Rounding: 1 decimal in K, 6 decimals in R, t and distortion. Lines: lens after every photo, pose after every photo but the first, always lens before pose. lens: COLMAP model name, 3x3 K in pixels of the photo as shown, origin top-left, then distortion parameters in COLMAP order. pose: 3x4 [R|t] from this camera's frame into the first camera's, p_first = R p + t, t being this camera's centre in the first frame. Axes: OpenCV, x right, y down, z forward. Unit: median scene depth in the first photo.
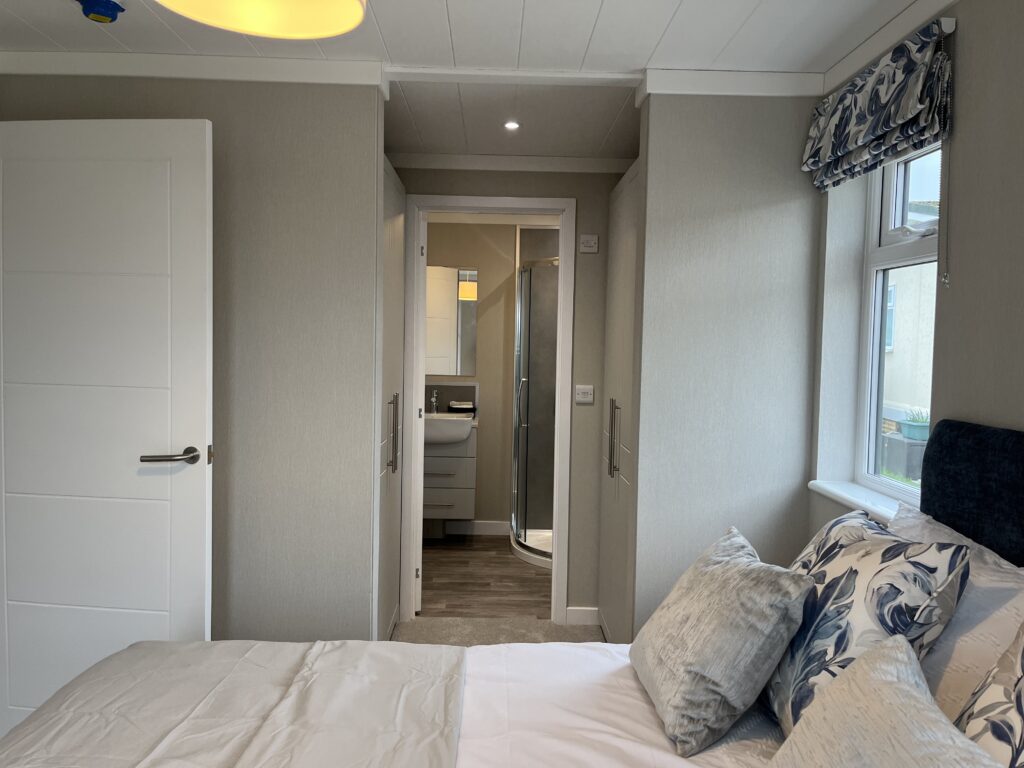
lens RADIAL K [[769.8, 0, 512.0], [0, 769.8, 384.0], [0, 0, 1]] dist [0.031751, -0.006276]
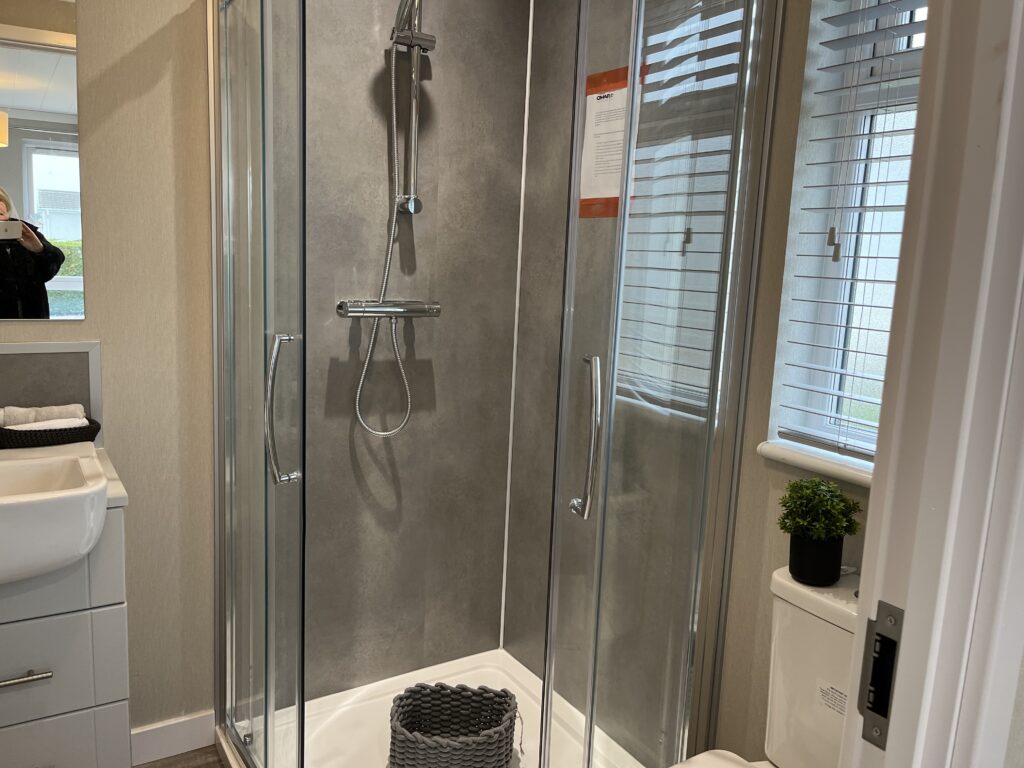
lens RADIAL K [[769.8, 0, 512.0], [0, 769.8, 384.0], [0, 0, 1]] dist [0.031751, -0.006276]
pose [[0.854653, -0.064290, 0.515204, -0.066279], [-0.002958, 0.991685, 0.128654, -0.030159], [-0.519191, -0.111478, 0.847356, 0.620272]]
